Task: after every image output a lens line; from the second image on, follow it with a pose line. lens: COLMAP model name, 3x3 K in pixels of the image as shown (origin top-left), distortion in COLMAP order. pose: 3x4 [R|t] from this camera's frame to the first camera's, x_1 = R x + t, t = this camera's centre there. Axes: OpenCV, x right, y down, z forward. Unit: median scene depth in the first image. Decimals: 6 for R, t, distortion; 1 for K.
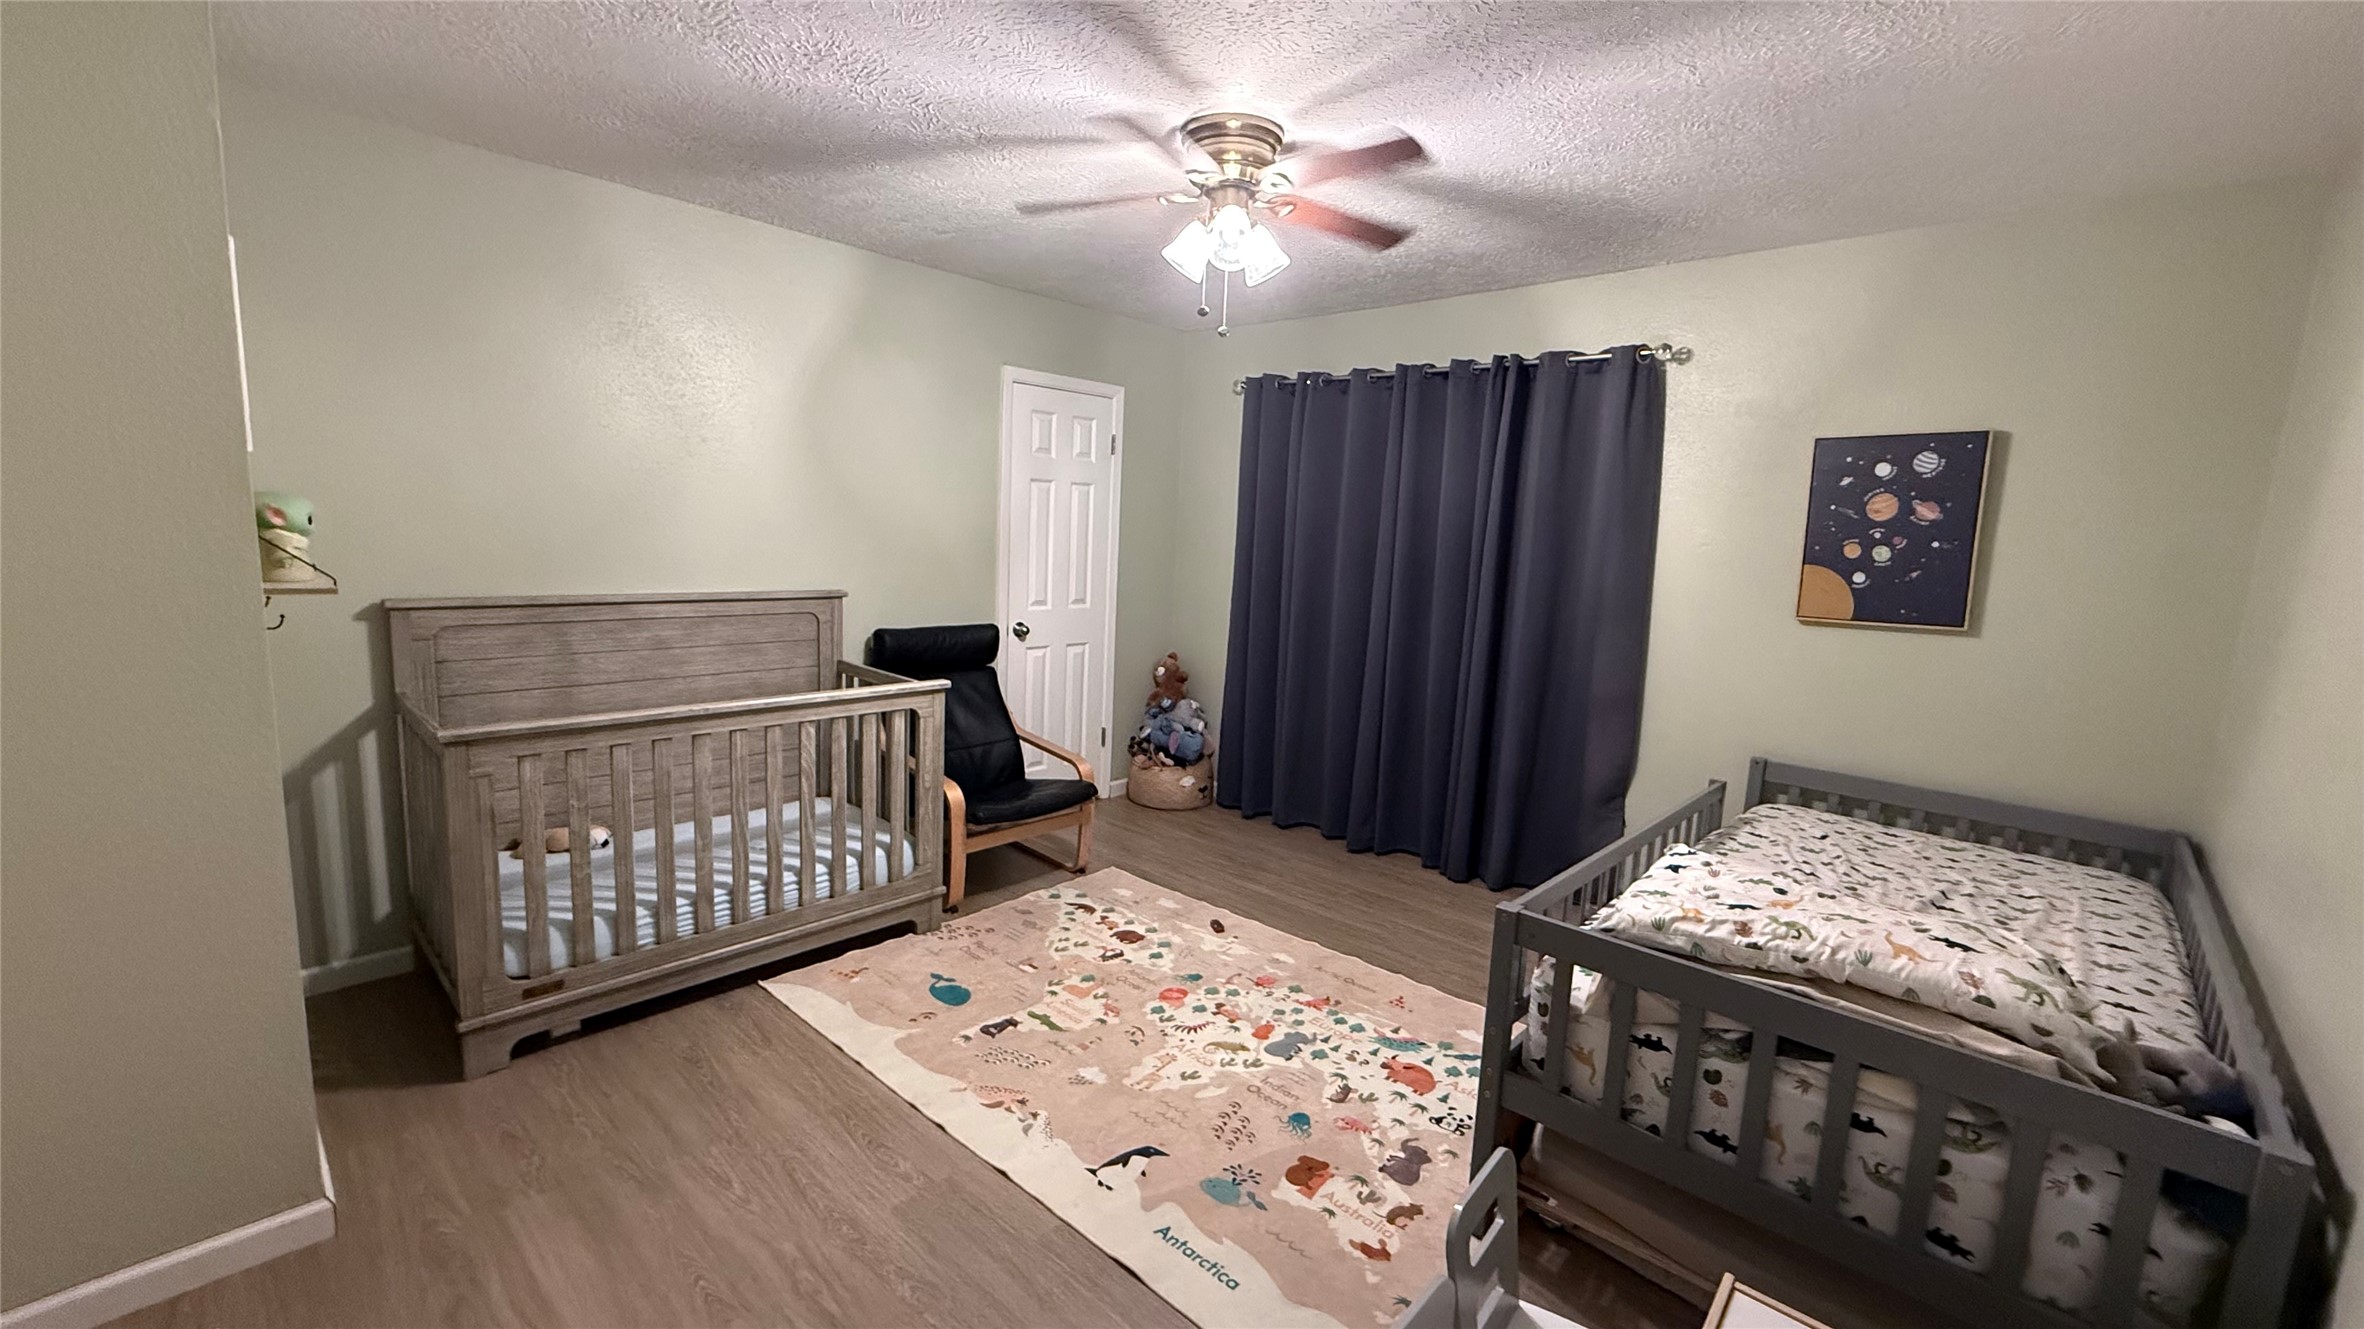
lens RADIAL K [[955.2, 0, 1181.7], [0, 955.2, 666.1], [0, 0, 1]] dist [-0.000857, 0.000128]
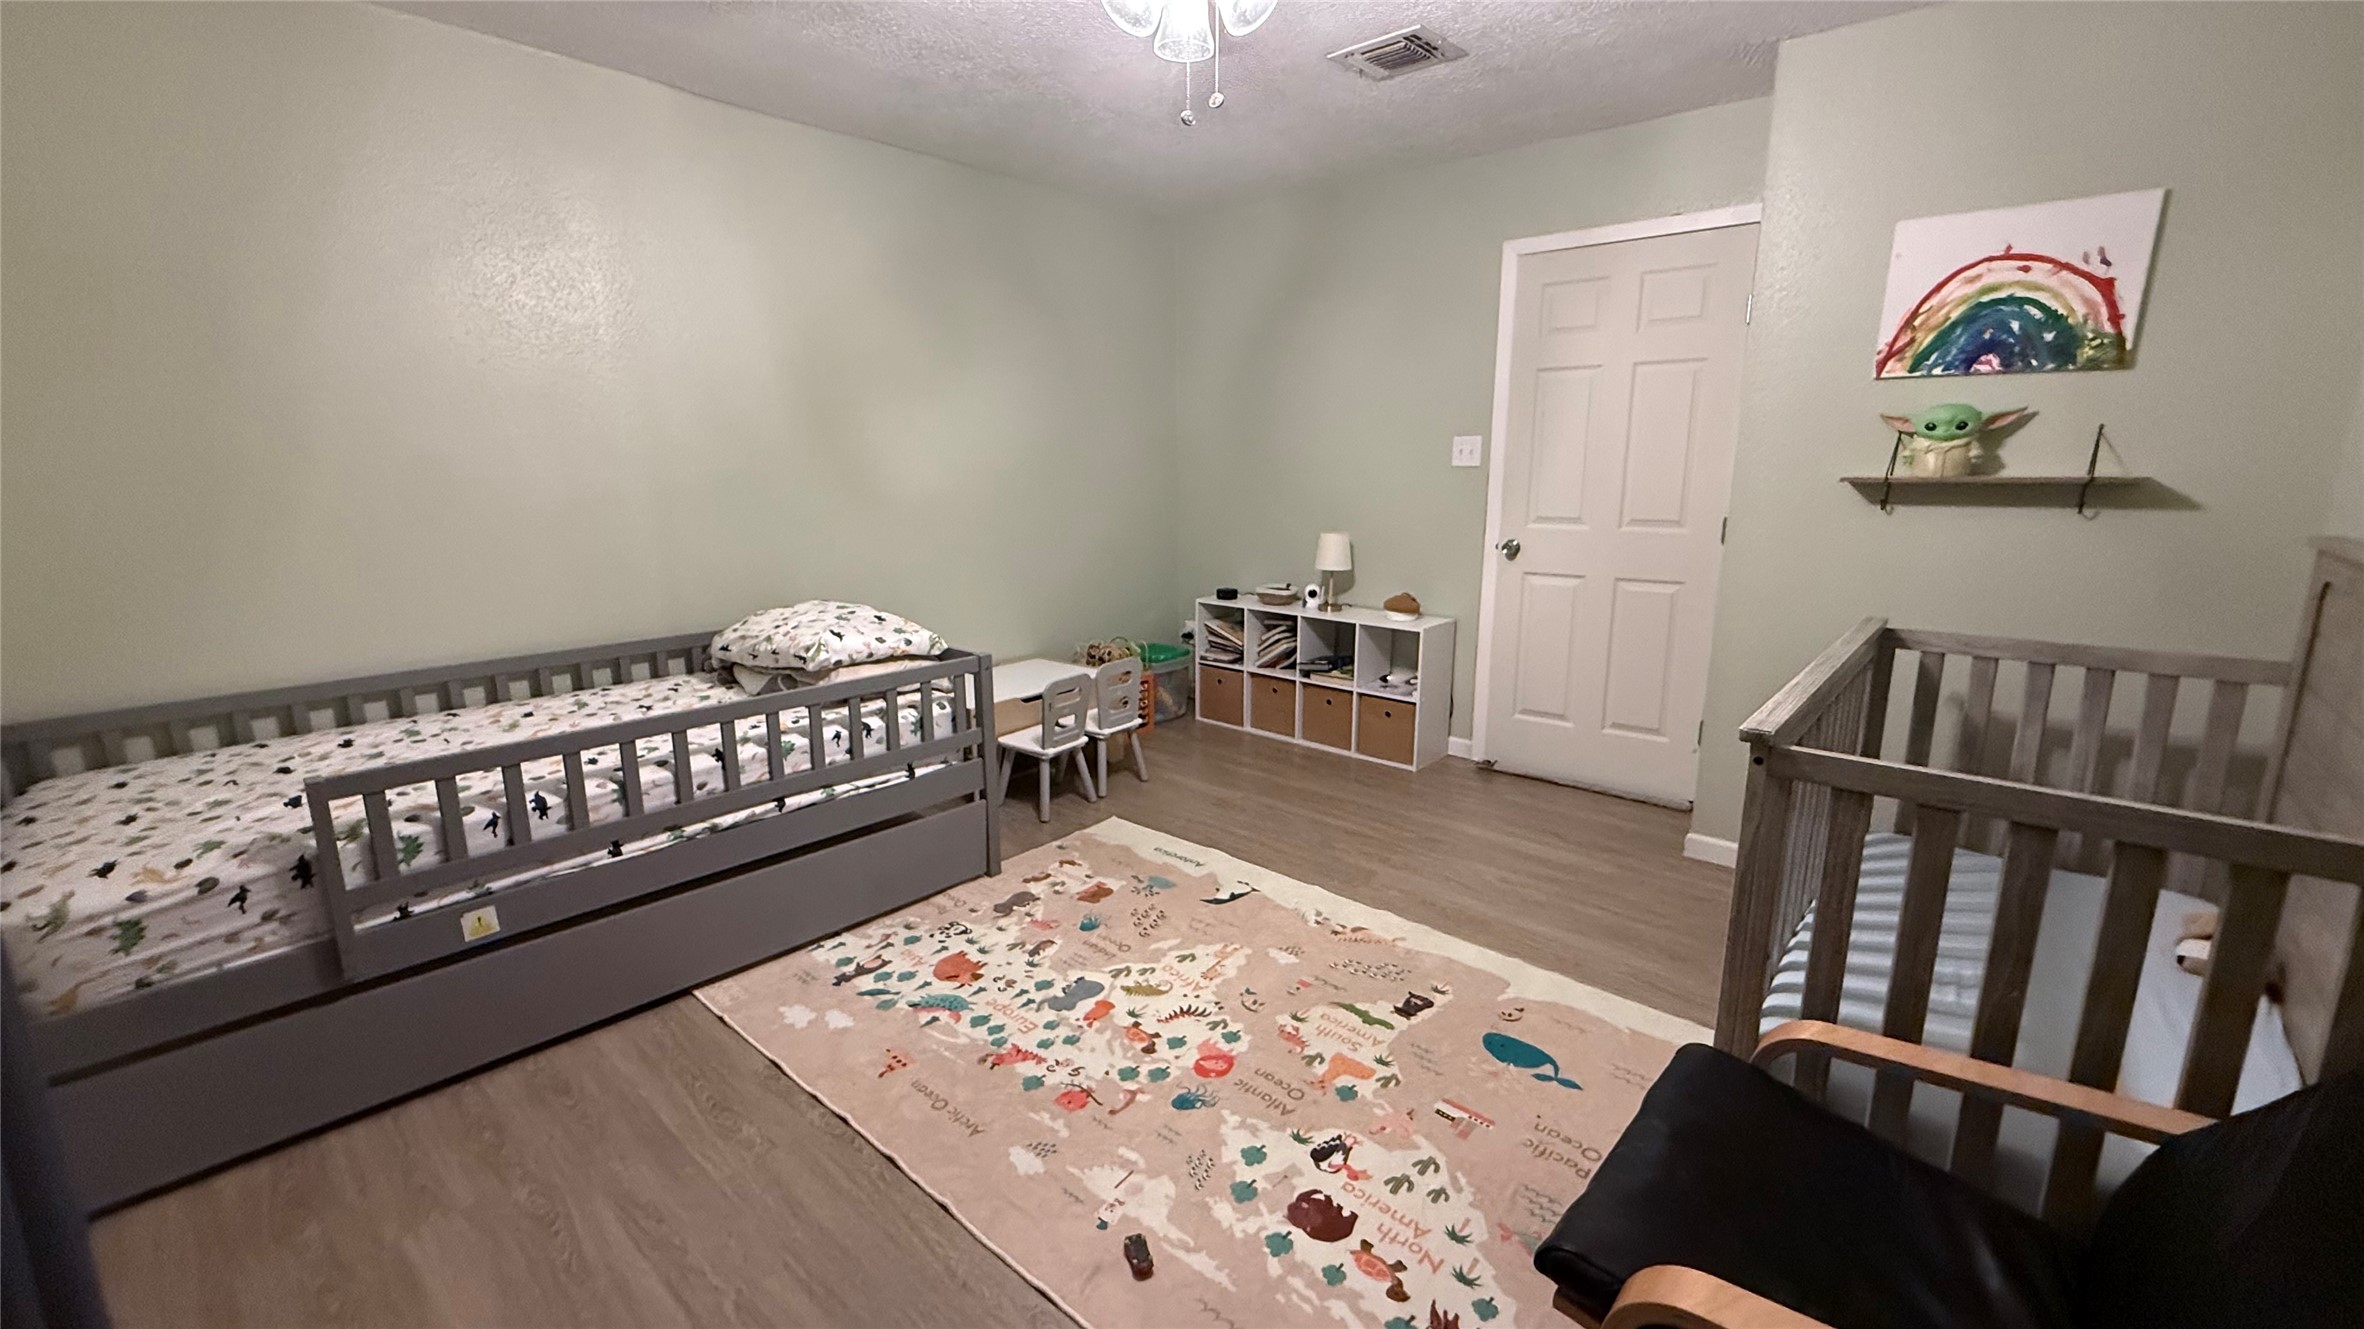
lens RADIAL K [[955.2, 0, 1182.7], [0, 955.2, 660.1], [0, 0, 1]] dist [-0.000857, 0.000128]
pose [[-0.998844, -0.033969, -0.034009, 0.053011], [-0.043686, 0.936664, 0.347494, -0.195509], [0.020051, 0.348578, -0.937065, 1.690753]]
